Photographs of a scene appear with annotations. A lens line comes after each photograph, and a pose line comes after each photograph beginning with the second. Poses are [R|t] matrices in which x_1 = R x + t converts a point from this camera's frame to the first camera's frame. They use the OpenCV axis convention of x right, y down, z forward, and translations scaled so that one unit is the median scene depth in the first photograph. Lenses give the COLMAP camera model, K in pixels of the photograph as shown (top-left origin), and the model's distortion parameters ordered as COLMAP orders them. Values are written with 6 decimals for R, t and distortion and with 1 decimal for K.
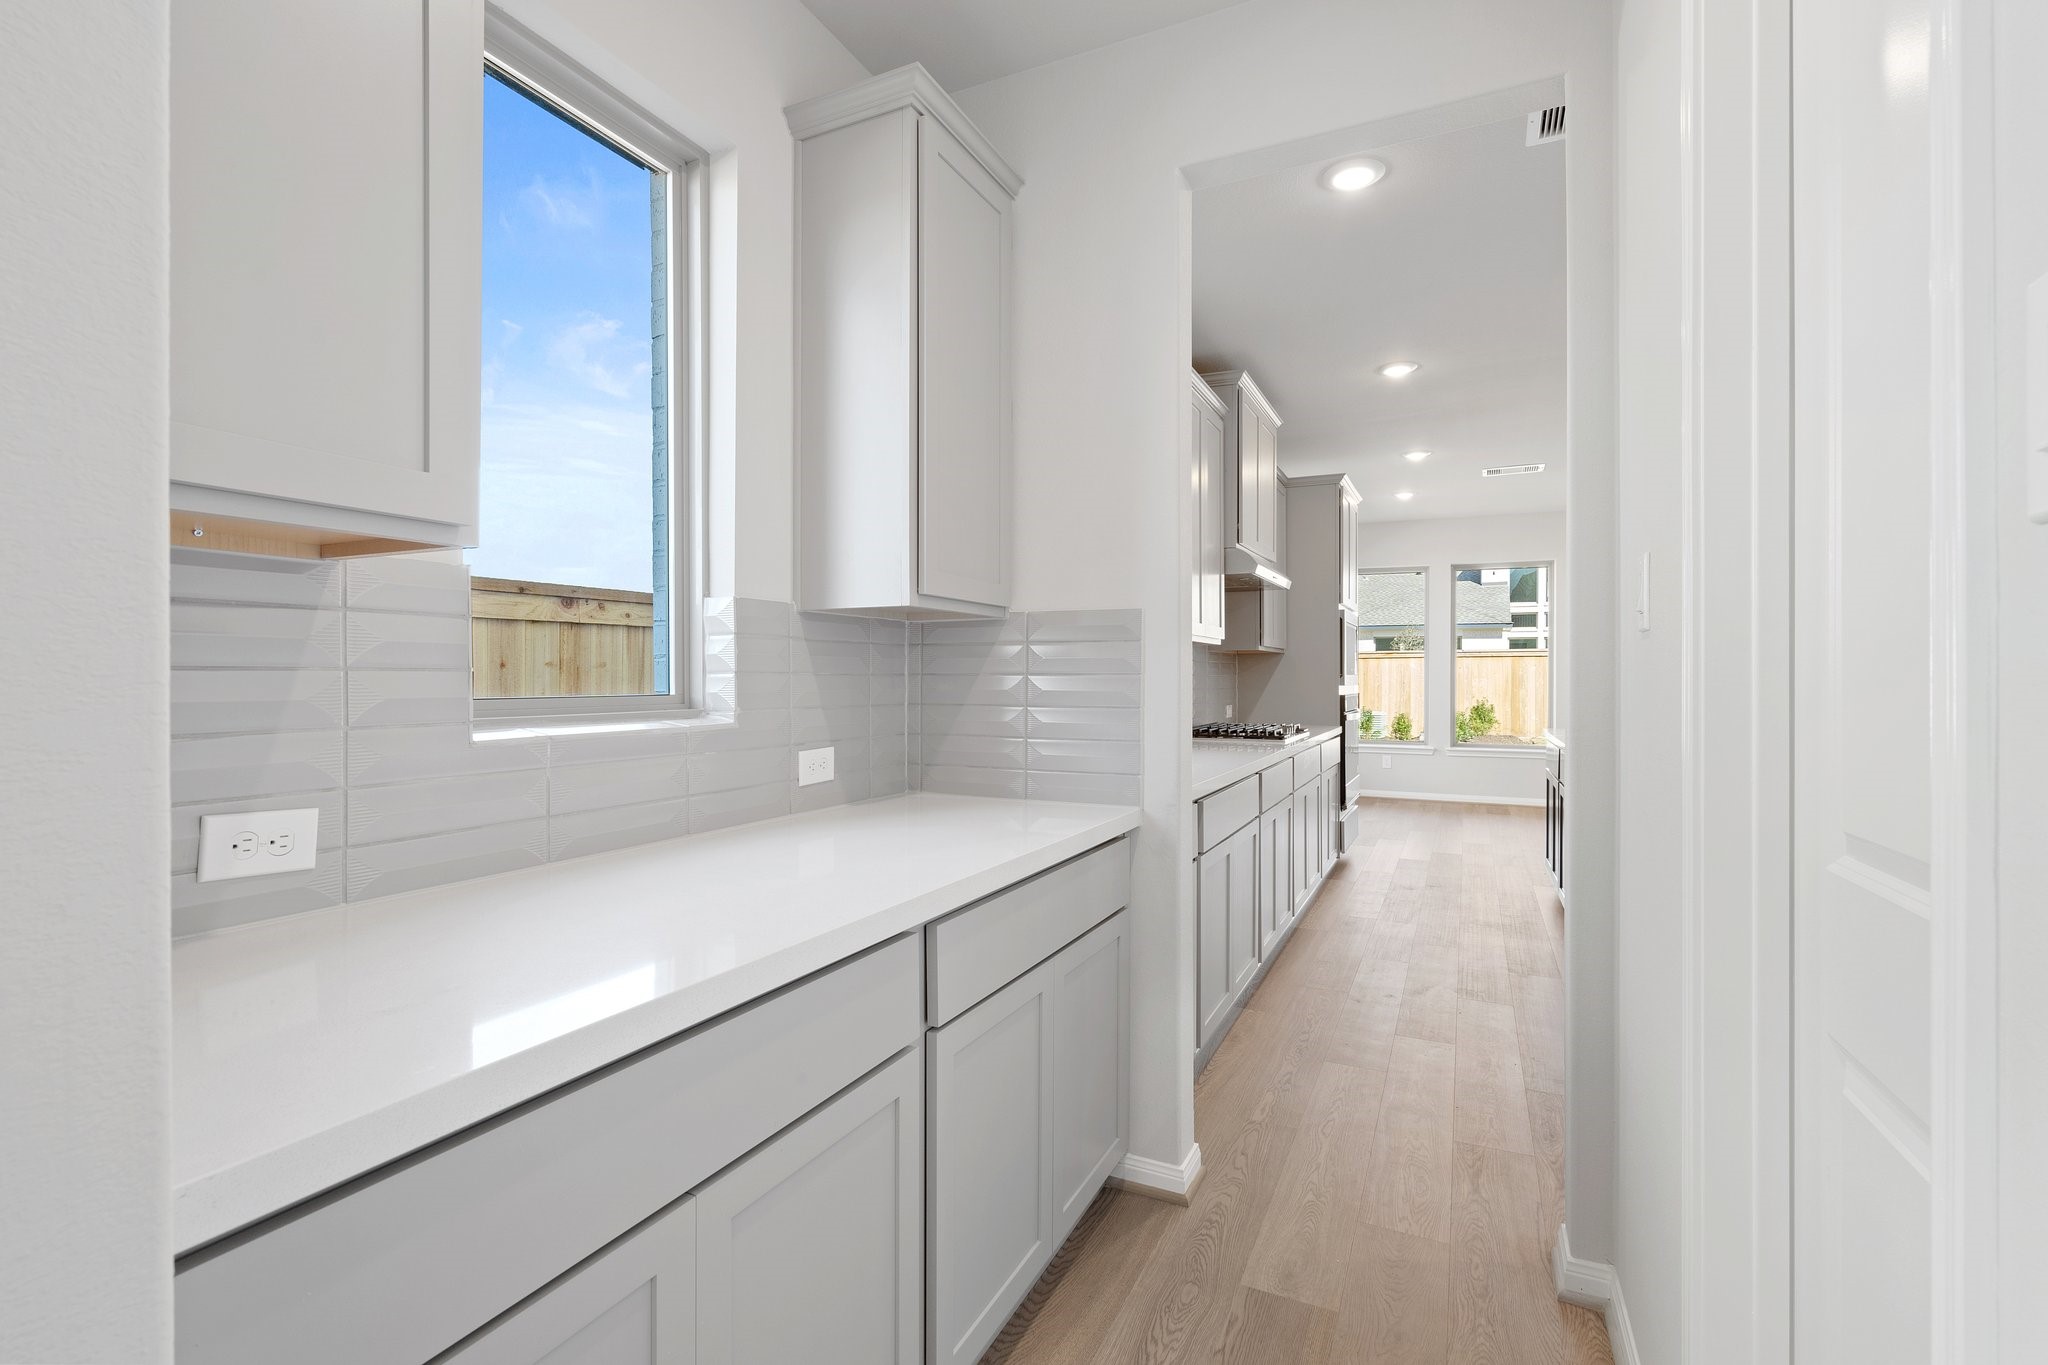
lens RADIAL K [[920.3, 0, 1024.0], [0, 920.3, 682.5], [0, 0, 1]] dist [-0.001167, 0.000156]
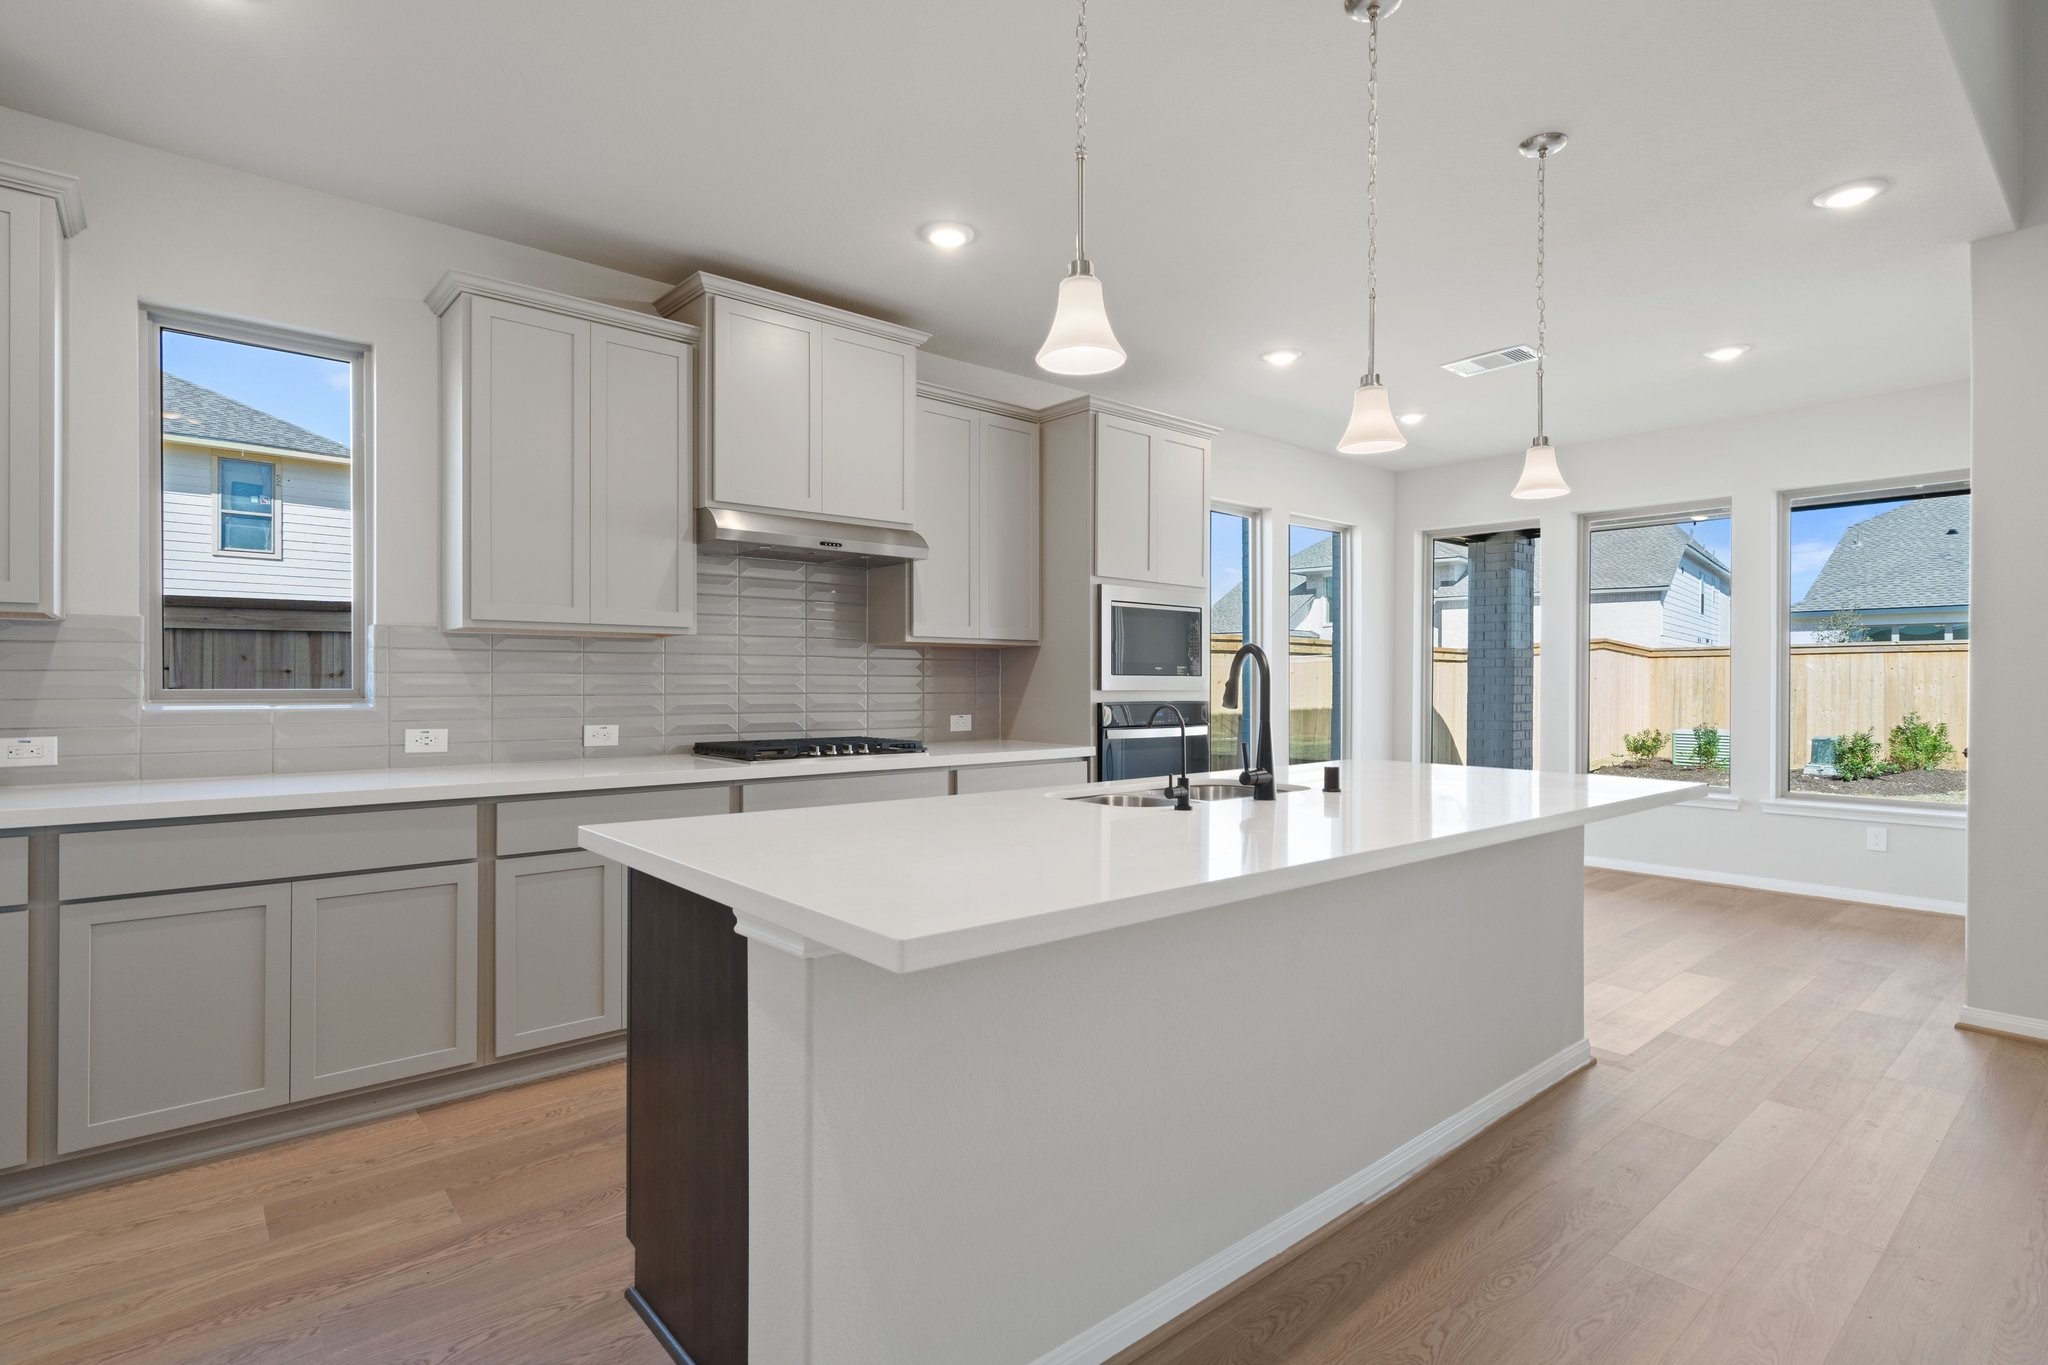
lens RADIAL K [[1001.0, 0, 1014.8], [0, 1001.0, 683.9], [0, 0, 1]] dist [-0.001414, 0.000245]
pose [[0.916607, -0.002735, -0.399780, 0.358944], [-0.000529, 0.999967, -0.008055, 0.003521], [0.399789, 0.007595, 0.916576, 0.157379]]
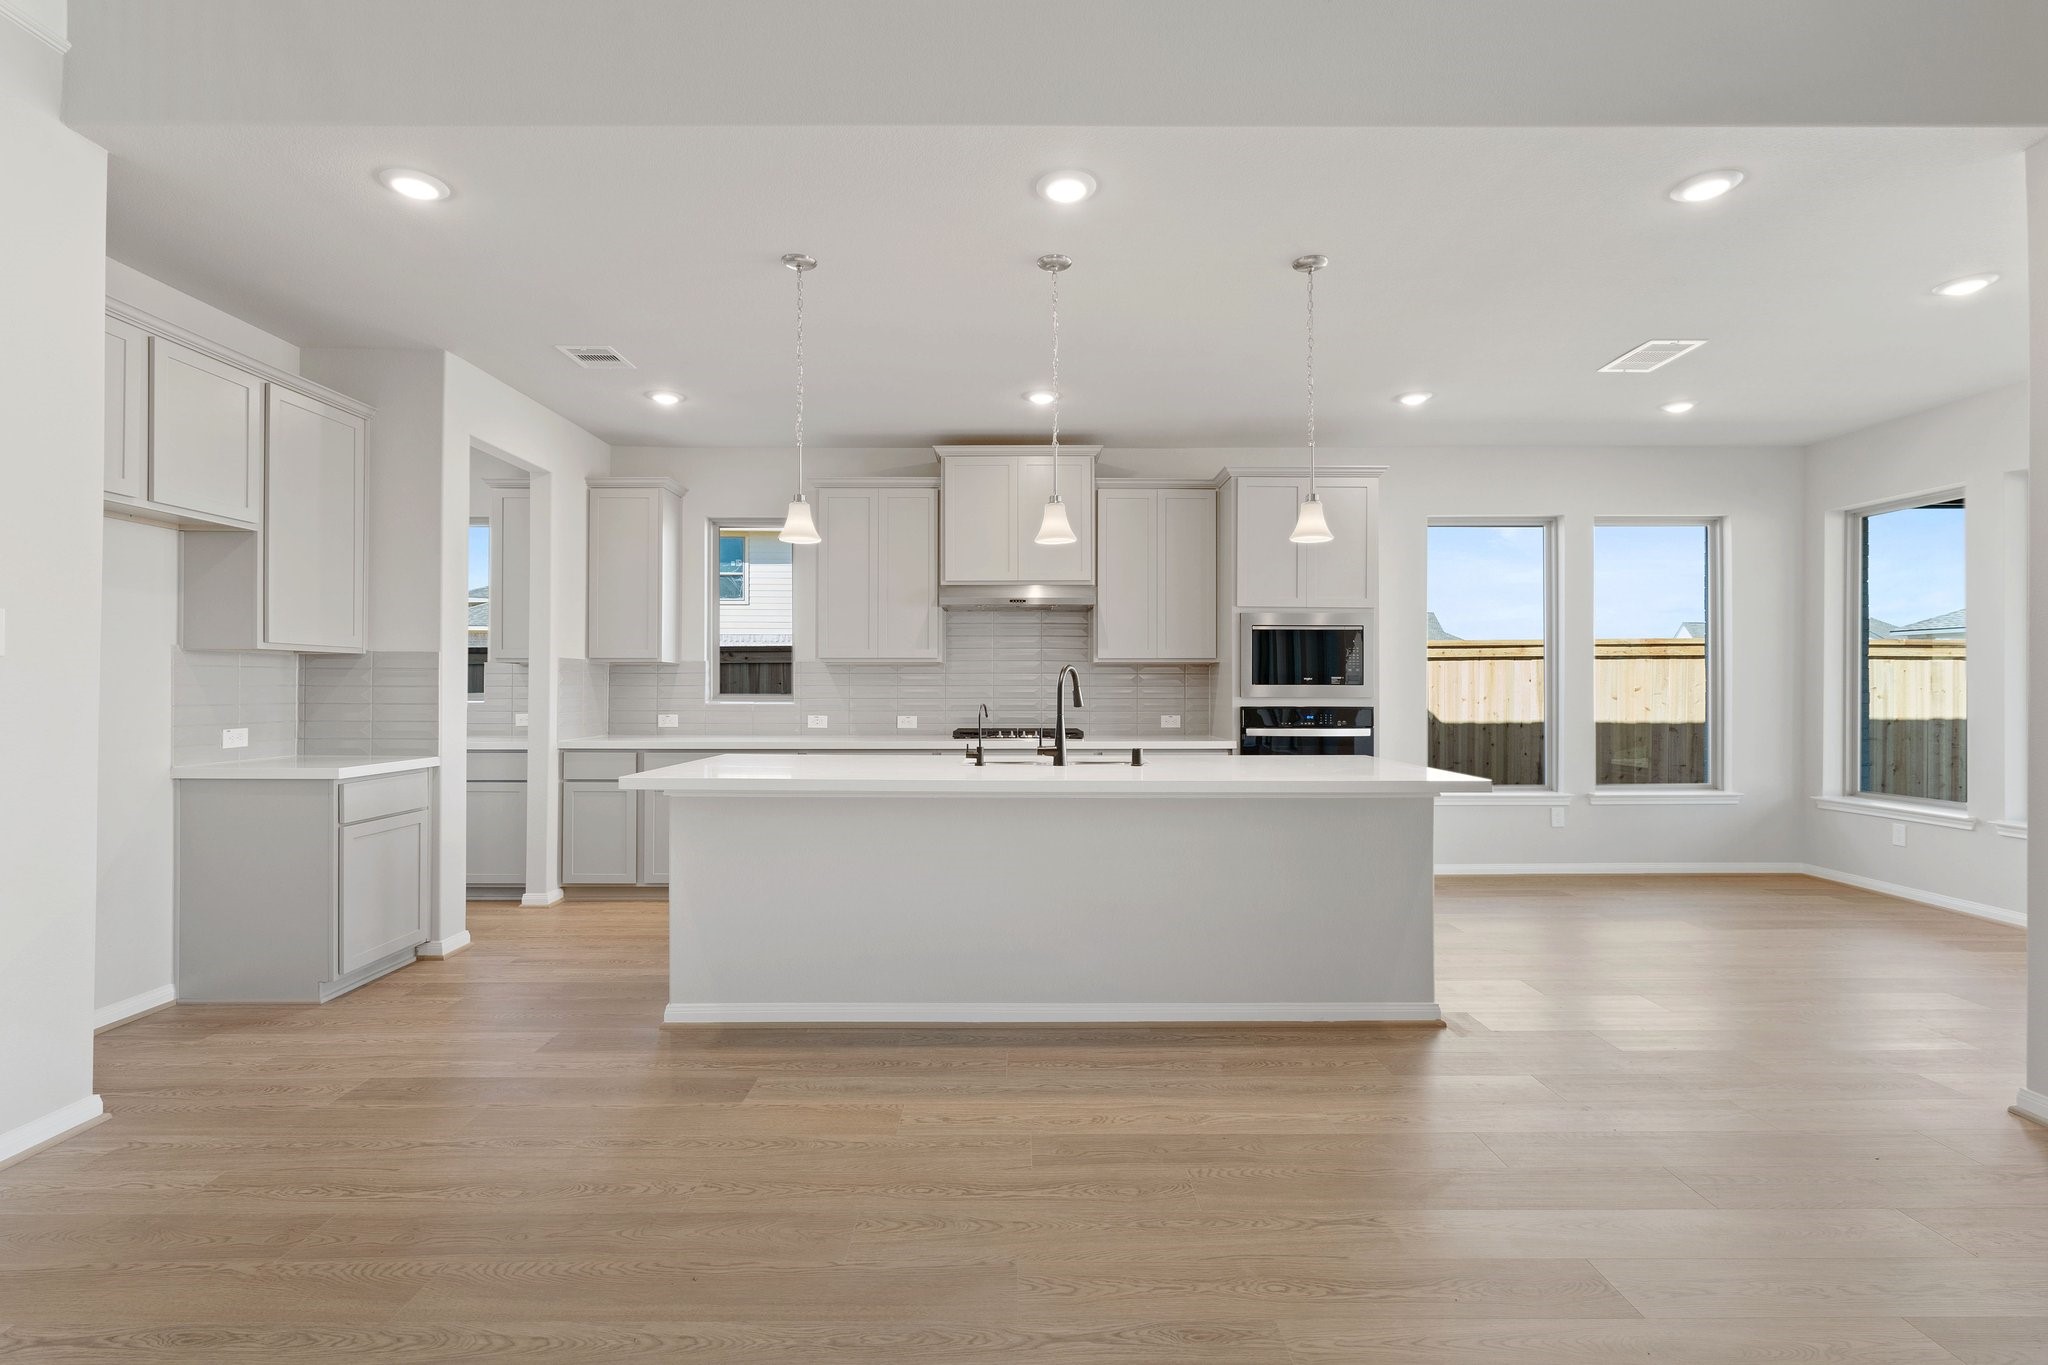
lens RADIAL K [[942.0, 0, 1020.0], [0, 942.0, 687.0], [0, 0, 1]] dist [-0.001466, 0.000448]
pose [[0.441991, -0.007769, -0.896986, 0.649646], [-0.005940, 0.999915, -0.011588, 0.004083], [0.897000, 0.010450, 0.441907, 0.239175]]
